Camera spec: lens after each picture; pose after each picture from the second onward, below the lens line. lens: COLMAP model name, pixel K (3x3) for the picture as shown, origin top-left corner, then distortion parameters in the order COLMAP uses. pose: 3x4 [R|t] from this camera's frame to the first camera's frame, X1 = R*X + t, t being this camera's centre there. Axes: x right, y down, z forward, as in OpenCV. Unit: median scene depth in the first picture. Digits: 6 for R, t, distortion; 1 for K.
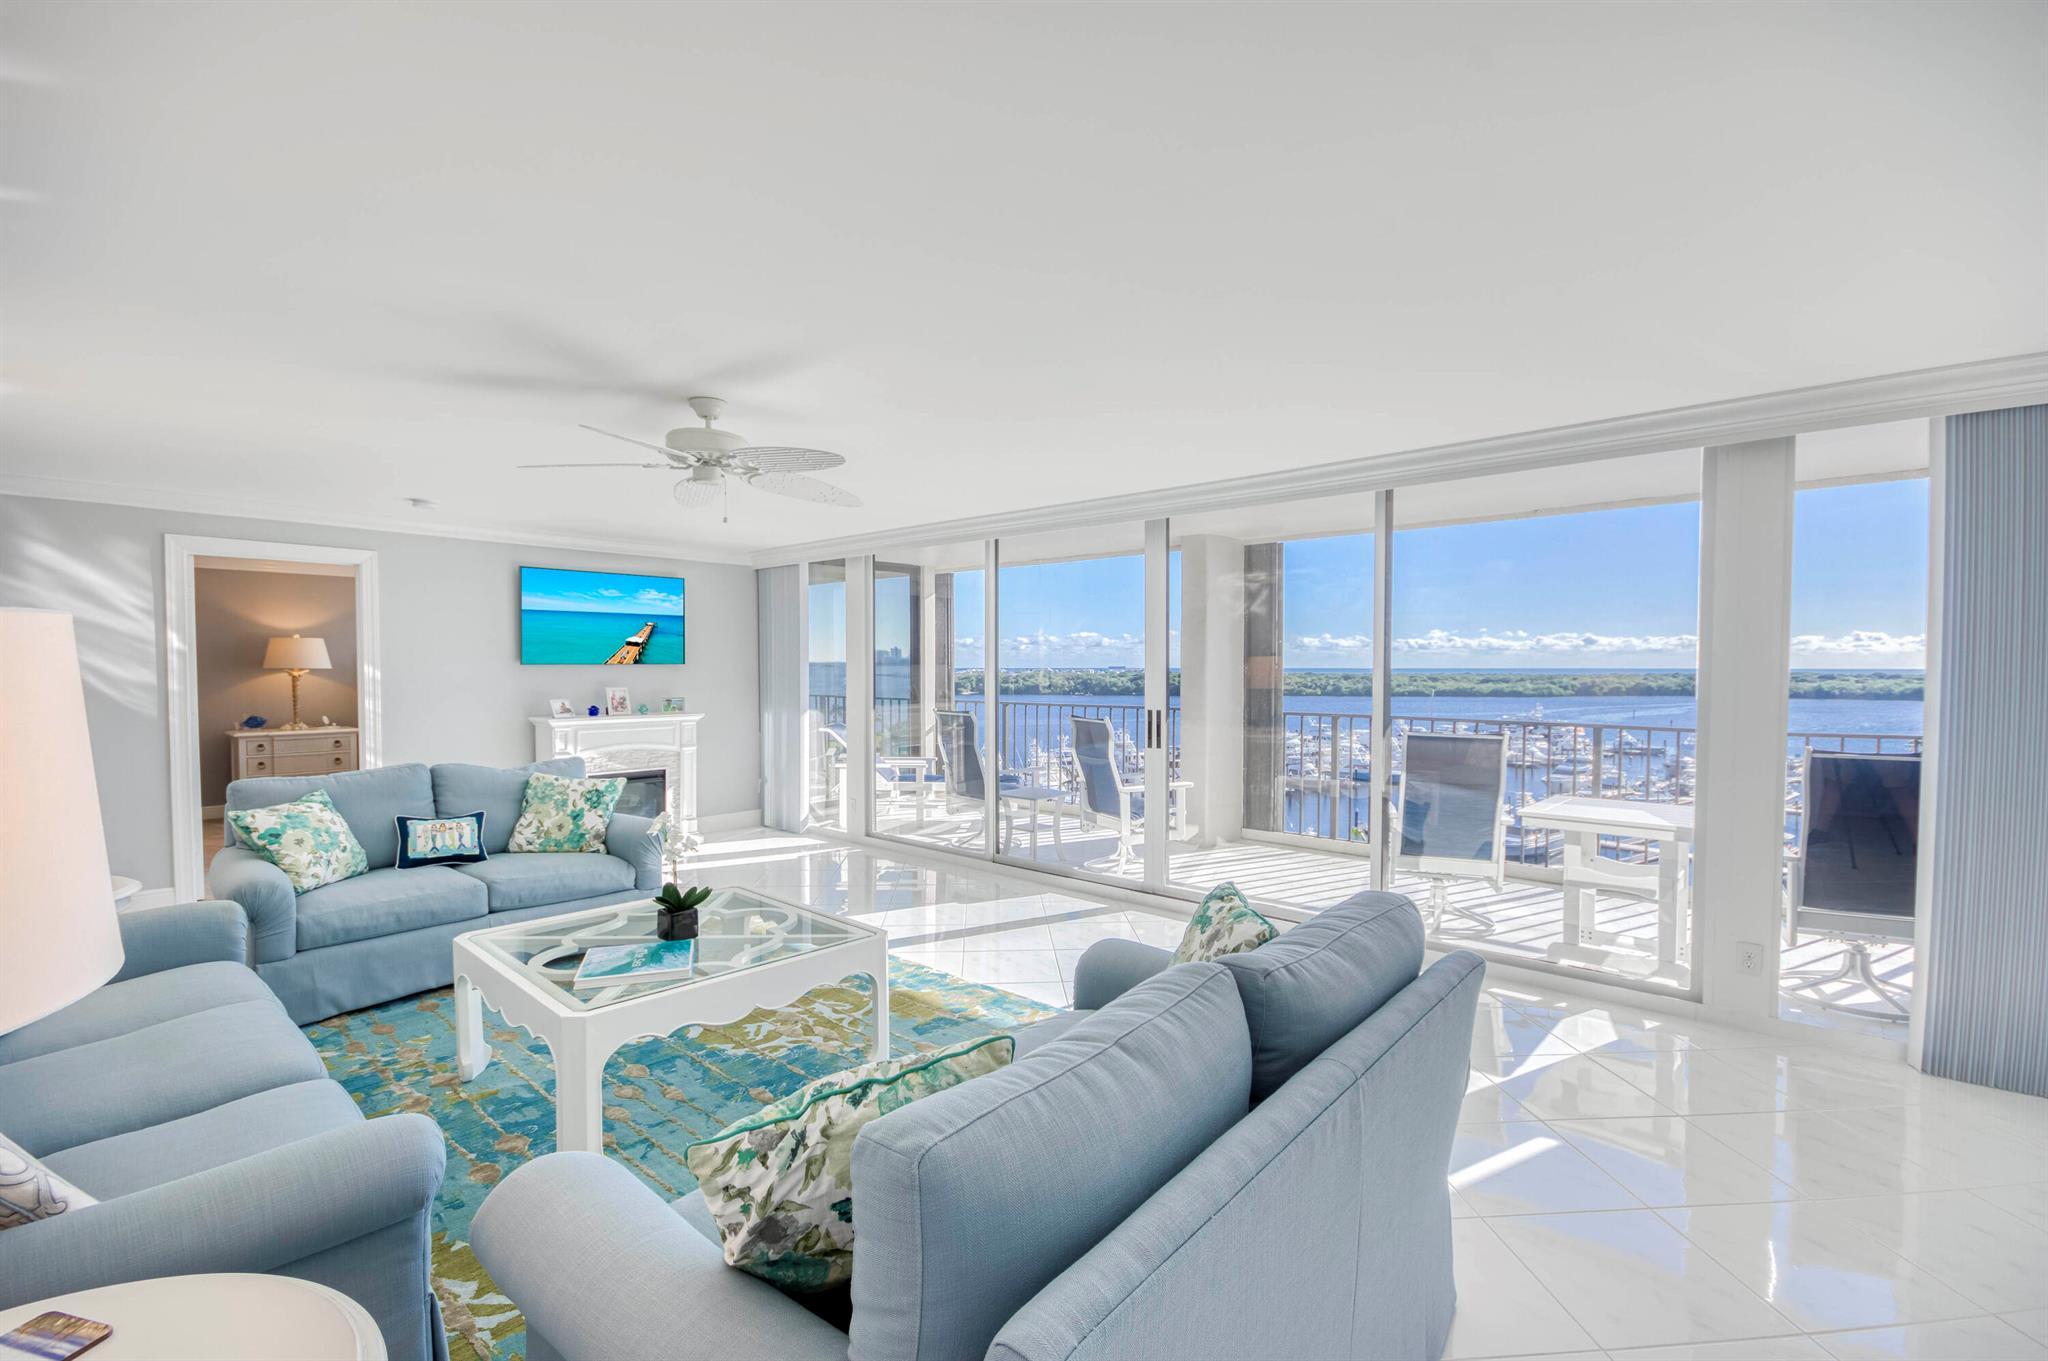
lens RADIAL K [[906.3, 0, 1031.9], [0, 906.3, 684.0], [0, 0, 1]] dist [0.008542, -0.008749]
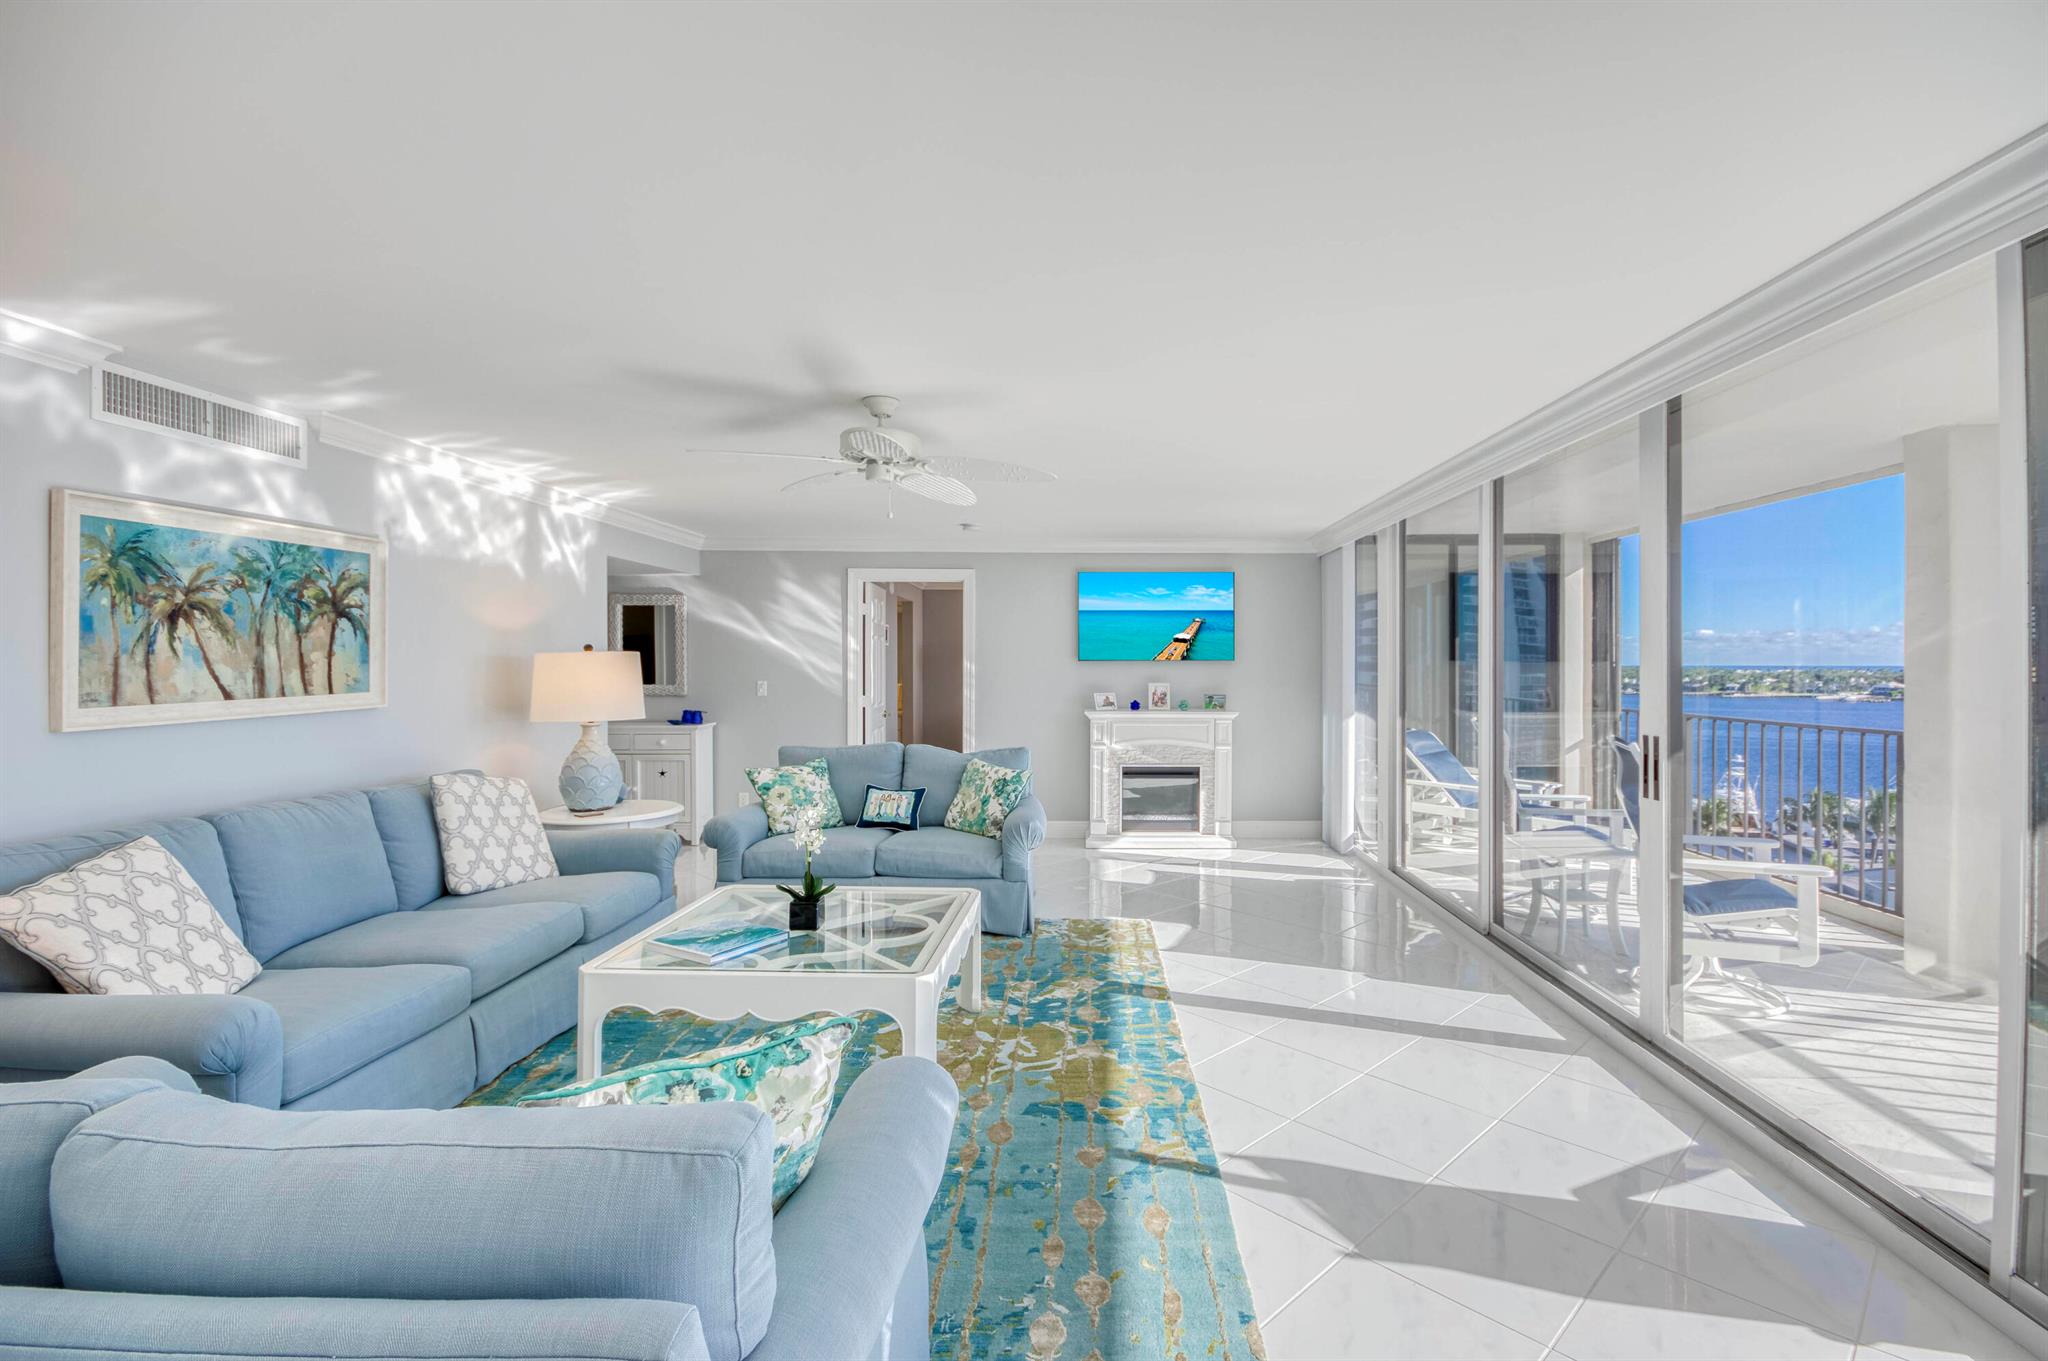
lens RADIAL K [[906.3, 0, 1072.9], [0, 906.3, 661.3], [0, 0, 1]] dist [0.008542, -0.008749]
pose [[0.652840, -0.002797, -0.757491, 0.247917], [-0.014000, 0.999778, -0.015757, -0.003124], [0.757367, 0.020892, 0.652655, 0.243791]]
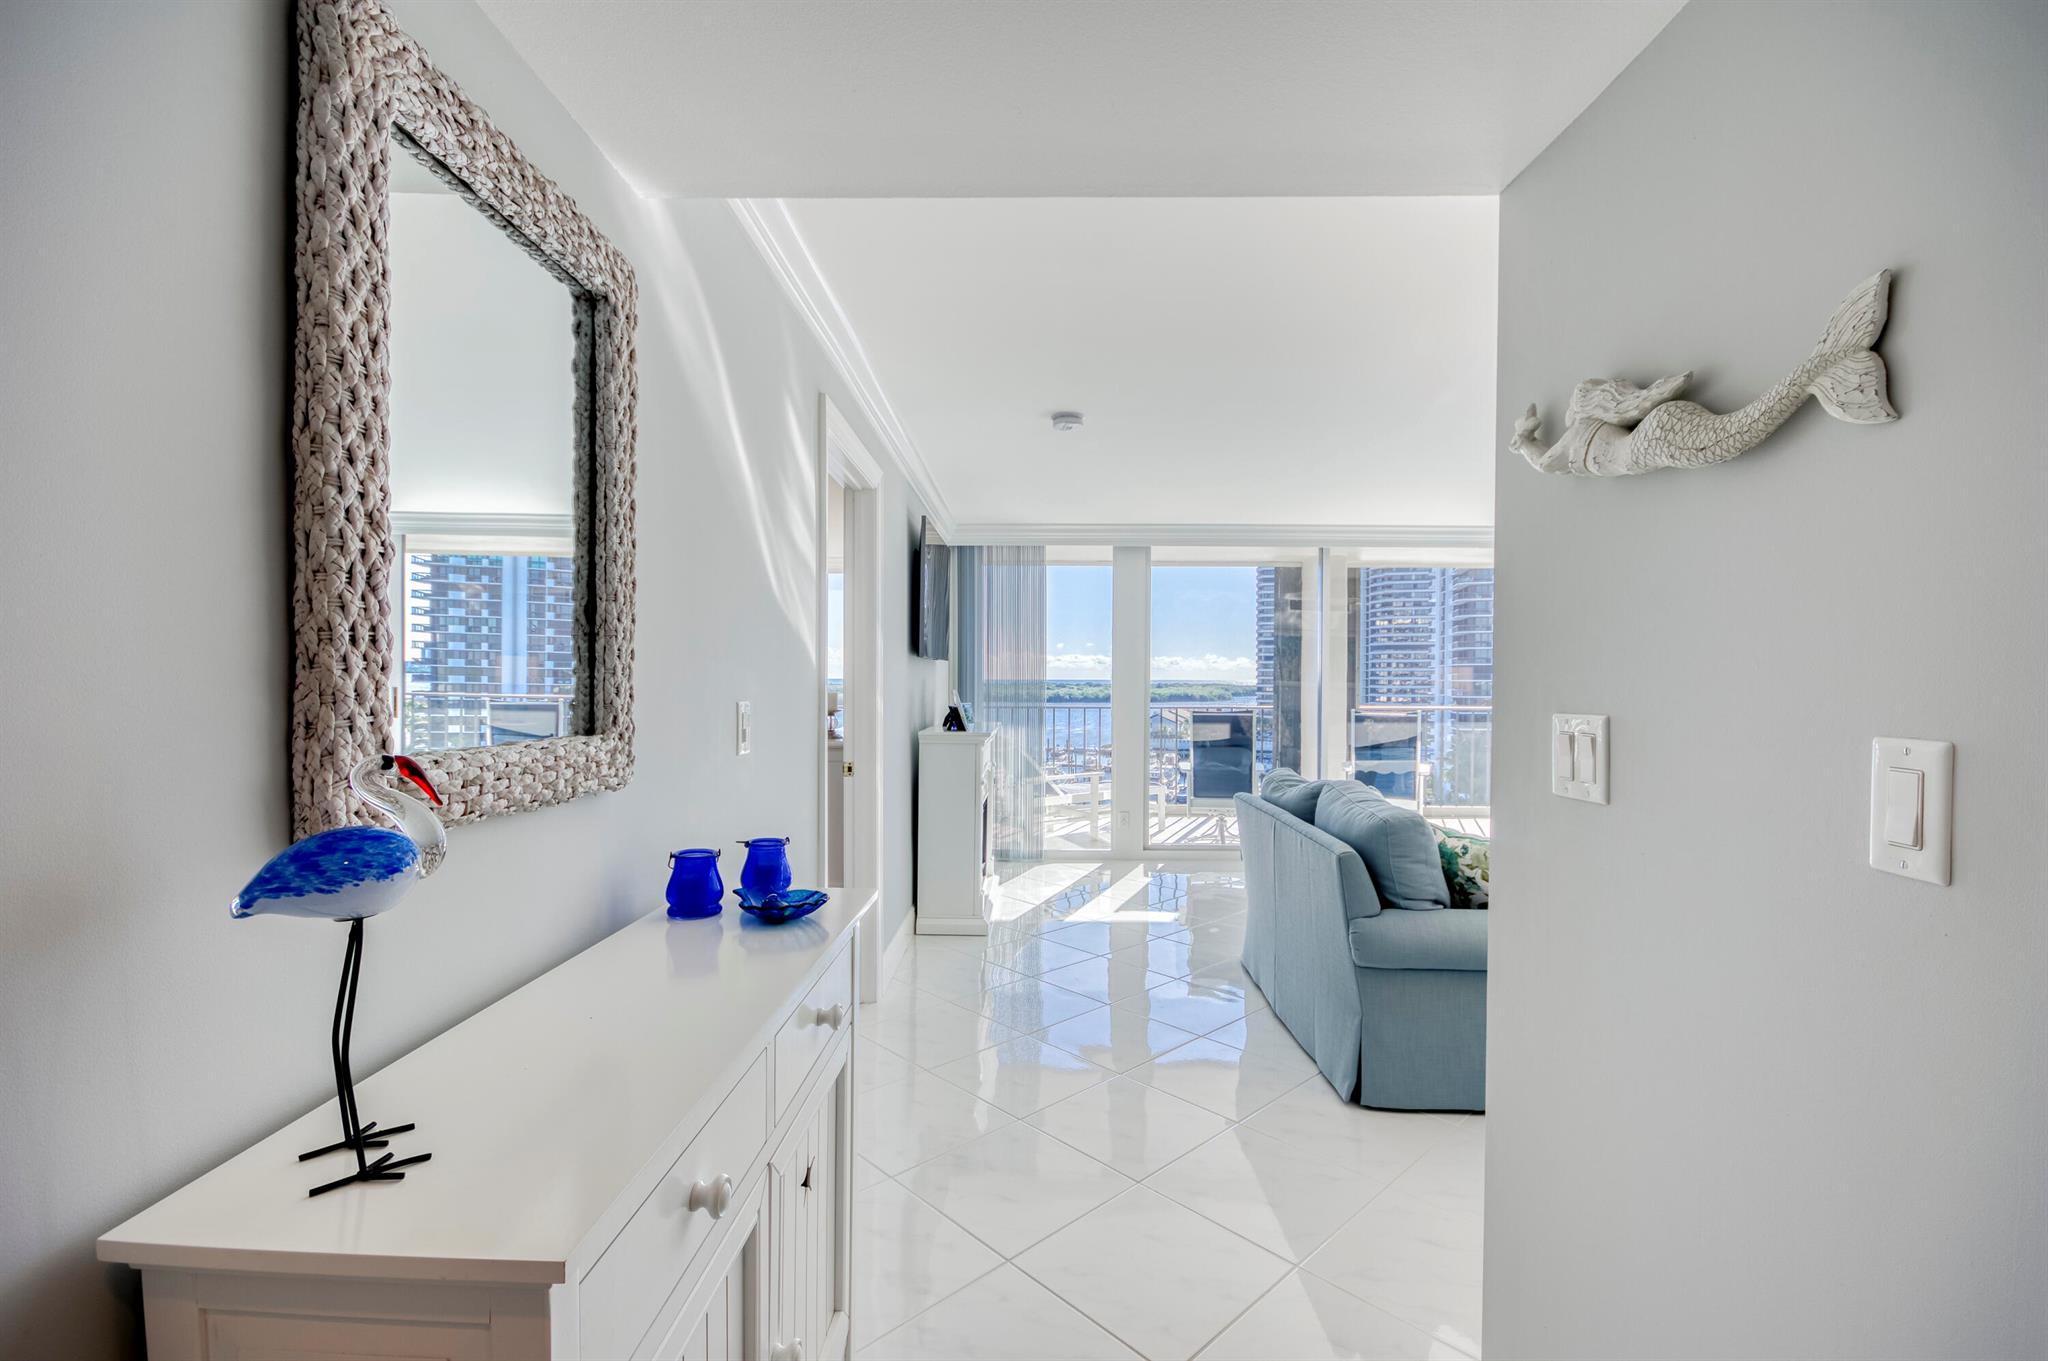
lens RADIAL K [[906.3, 0, 1039.3], [0, 906.3, 687.4], [0, 0, 1]] dist [0.008542, -0.008749]
pose [[0.761997, -0.006419, 0.647549, -0.846126], [0.012101, 0.999917, -0.004328, 0.003058], [-0.647468, 0.011134, 0.762011, 0.355763]]
